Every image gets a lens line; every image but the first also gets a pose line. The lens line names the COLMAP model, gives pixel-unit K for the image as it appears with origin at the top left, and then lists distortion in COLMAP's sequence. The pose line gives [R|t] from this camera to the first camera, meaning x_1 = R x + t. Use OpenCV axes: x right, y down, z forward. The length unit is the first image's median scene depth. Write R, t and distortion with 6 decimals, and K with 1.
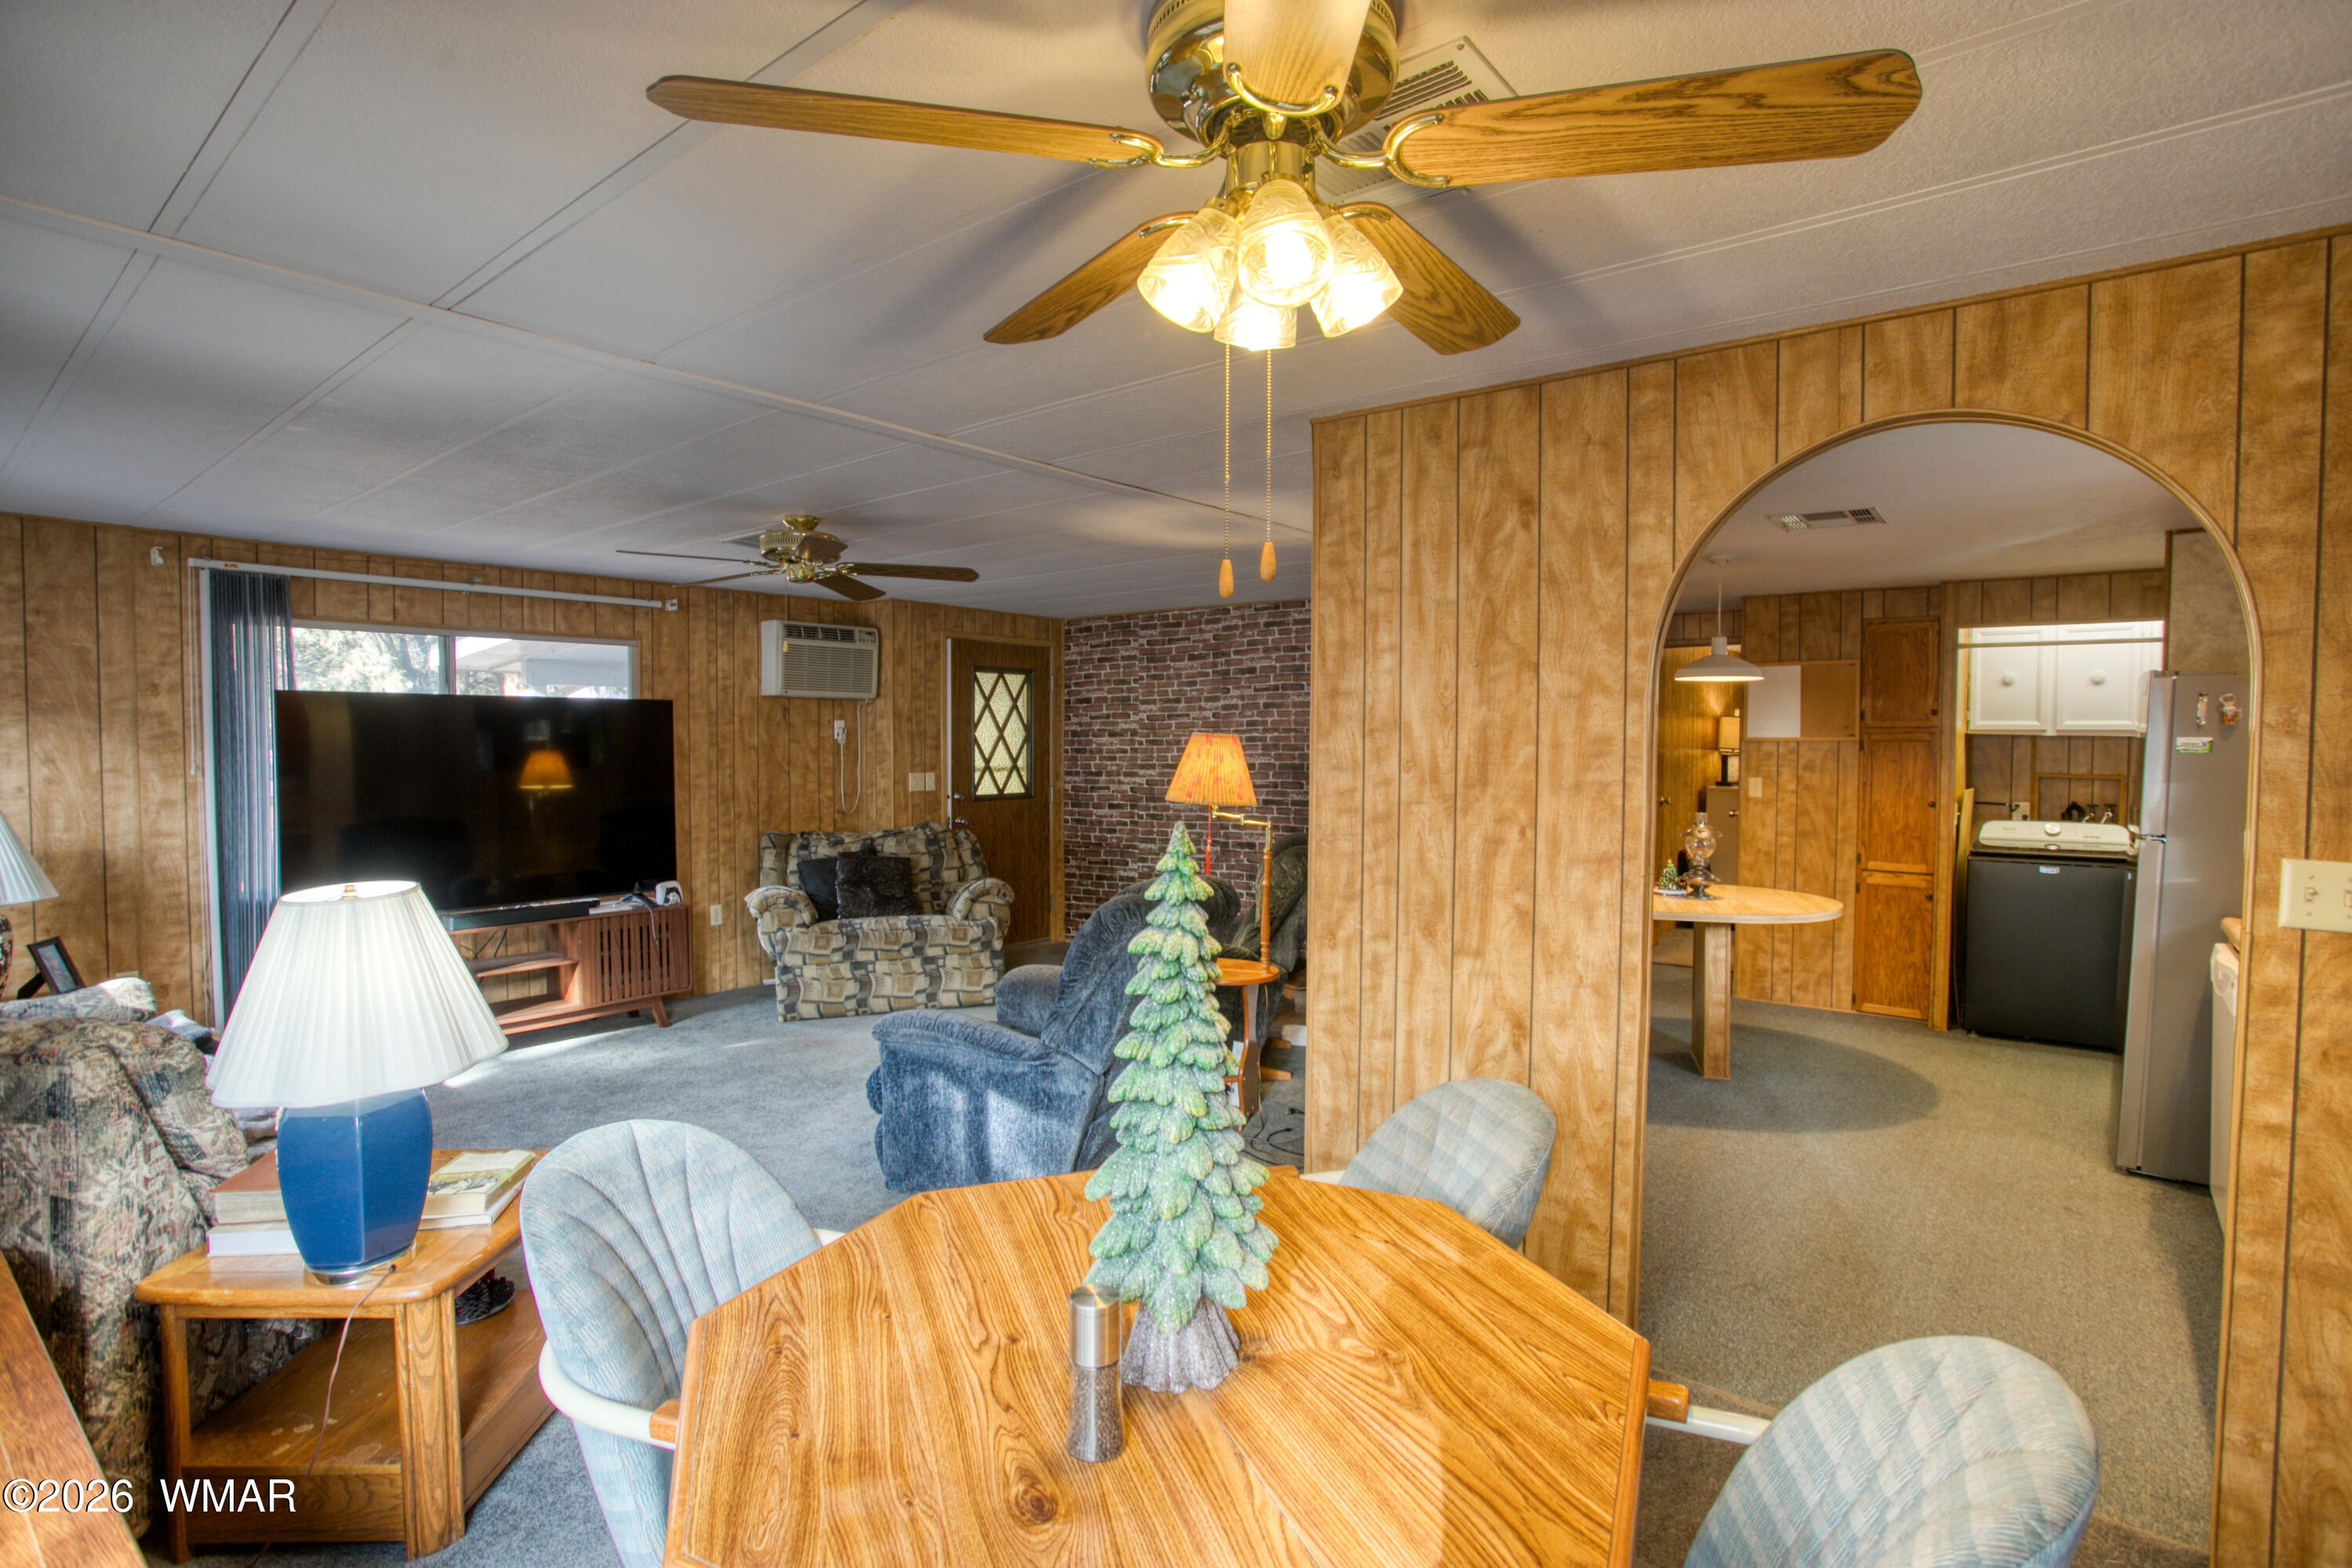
lens RADIAL K [[1160.1, 0, 1160.0], [0, 1160.1, 771.7], [0, 0, 1]] dist [-0.056060, 0.014667]
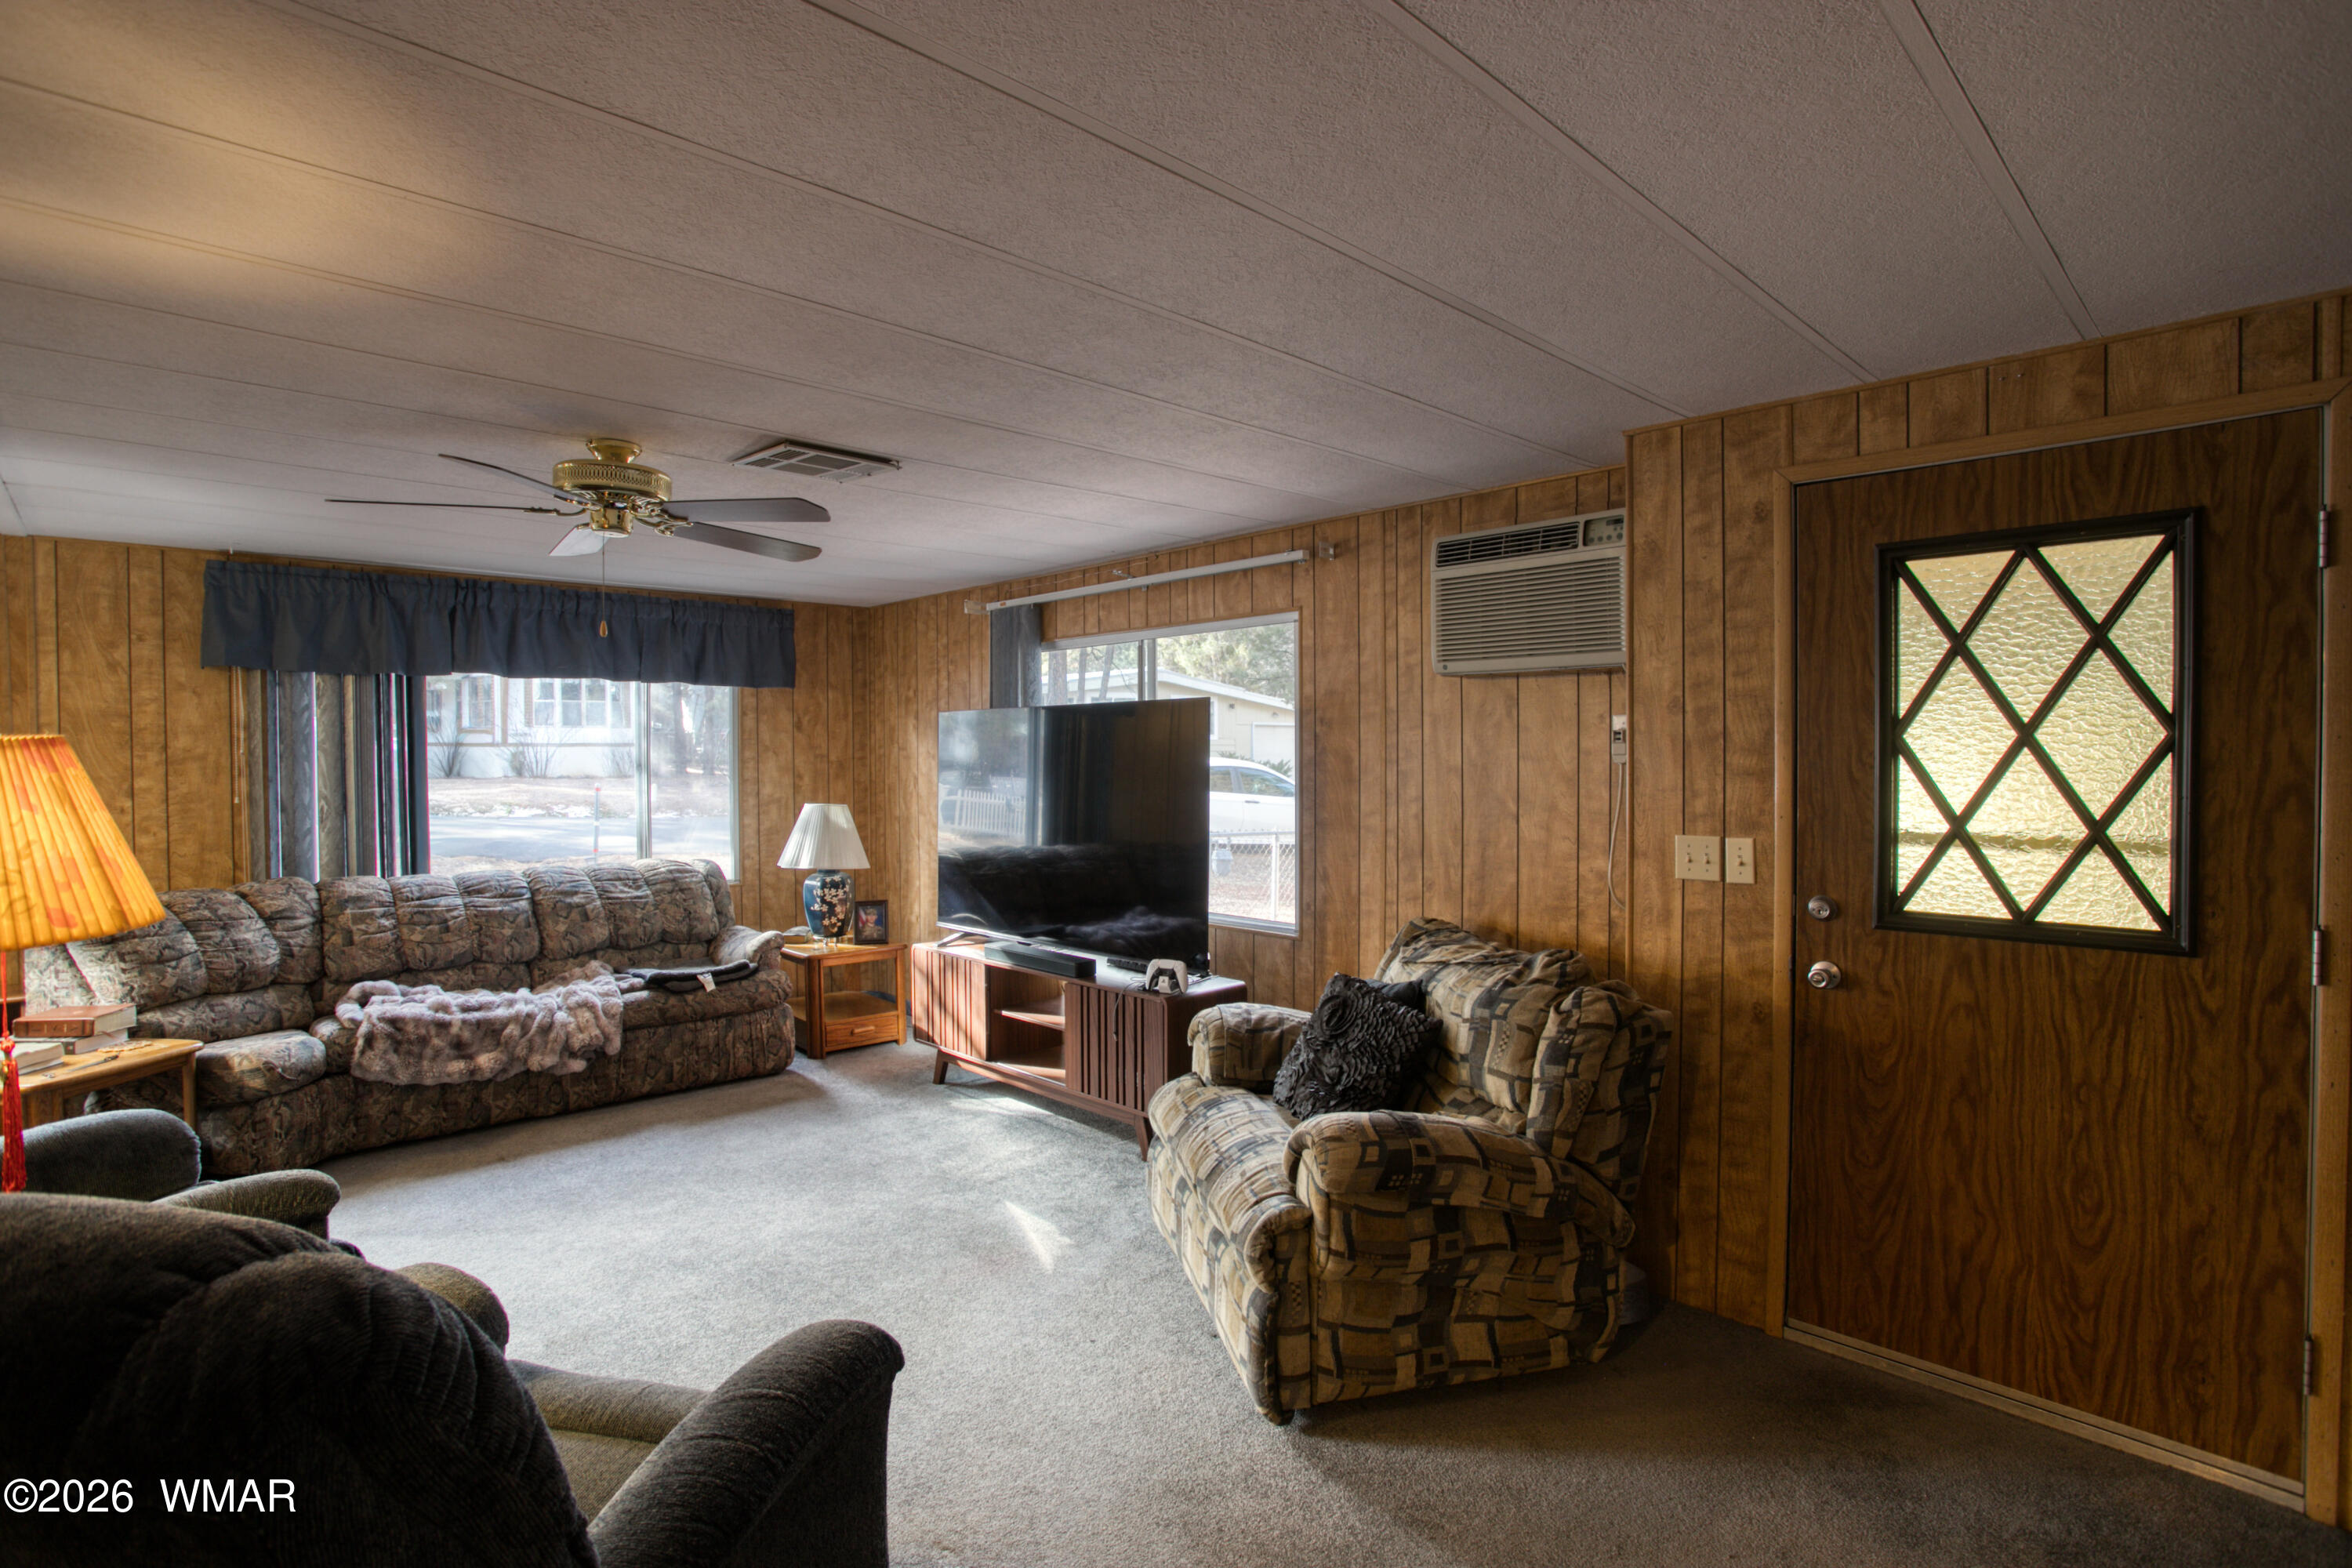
lens RADIAL K [[1160.1, 0, 1161.2], [0, 1160.1, 789.6], [0, 0, 1]] dist [-0.056060, 0.014667]
pose [[-0.112105, 0.026876, -0.993333, 0.265278], [-0.024838, 0.999246, 0.029839, -0.027692], [0.993386, 0.028017, -0.111353, 1.056486]]
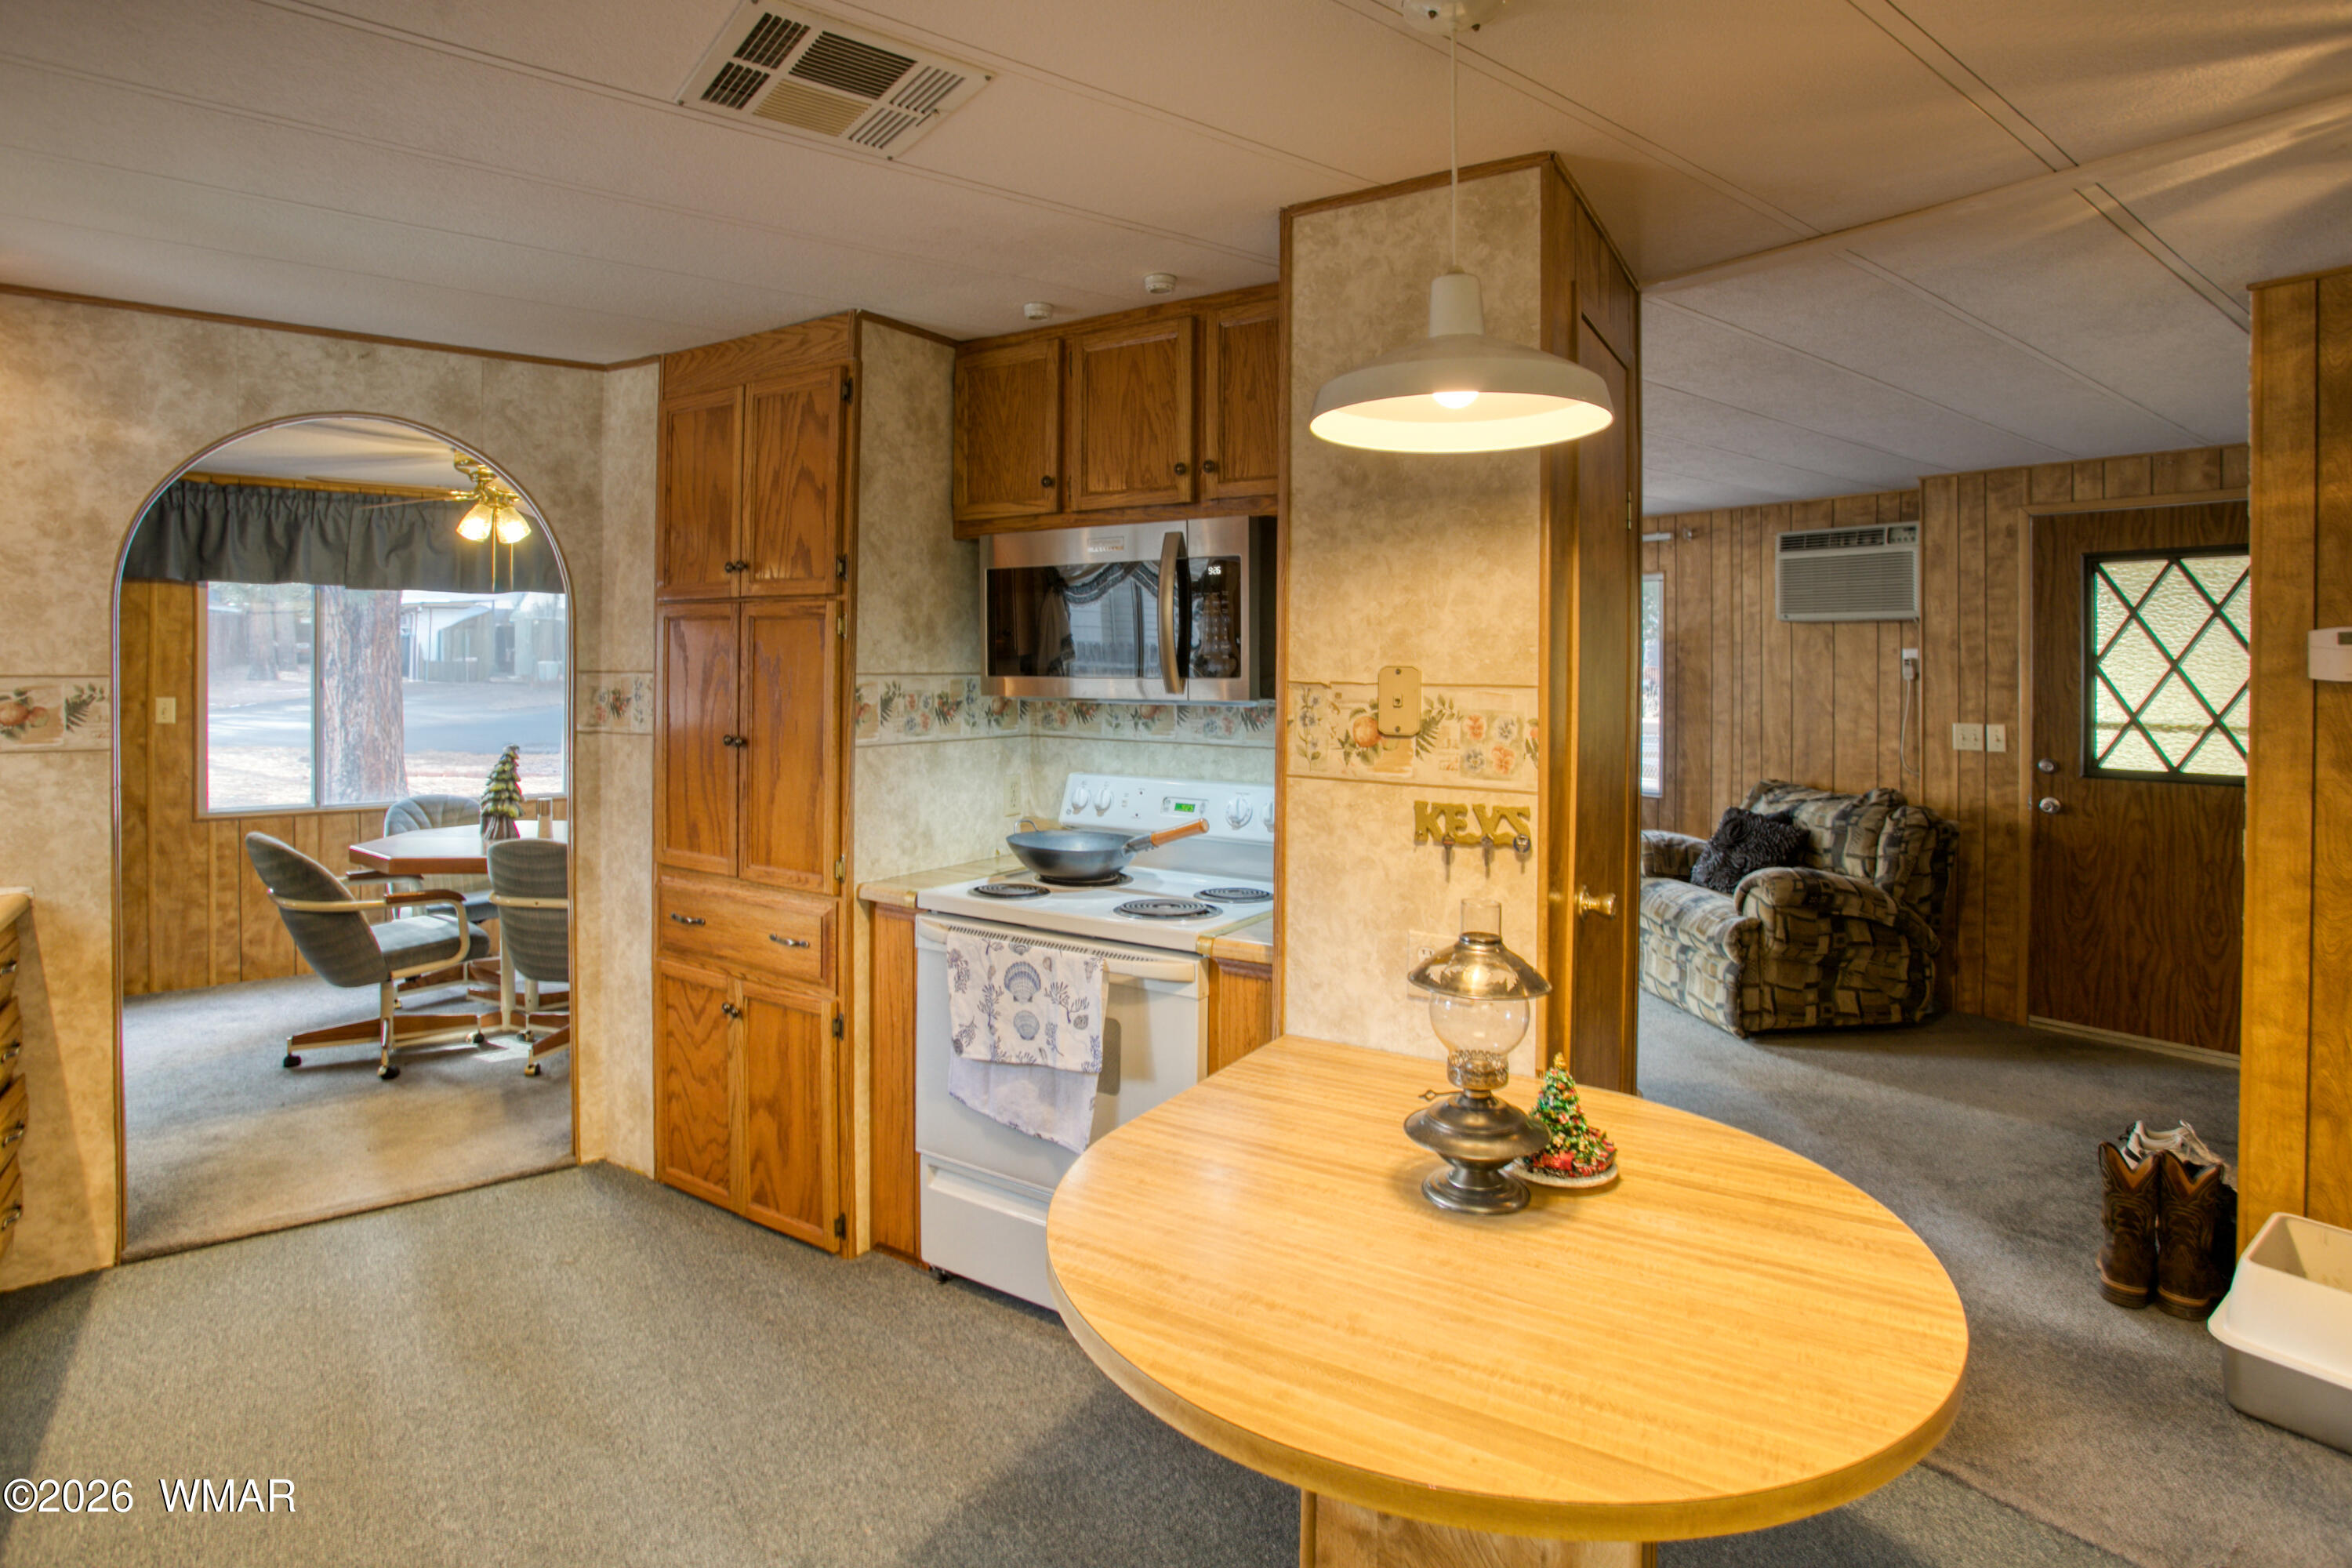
lens RADIAL K [[1160.1, 0, 1180.8], [0, 1160.1, 673.8], [0, 0, 1]] dist [-0.056060, 0.014667]
pose [[-0.221696, -0.000940, -0.975115, 0.664988], [-0.036714, 0.999299, 0.007384, -0.019780], [0.974424, 0.037438, -0.221575, 0.860099]]
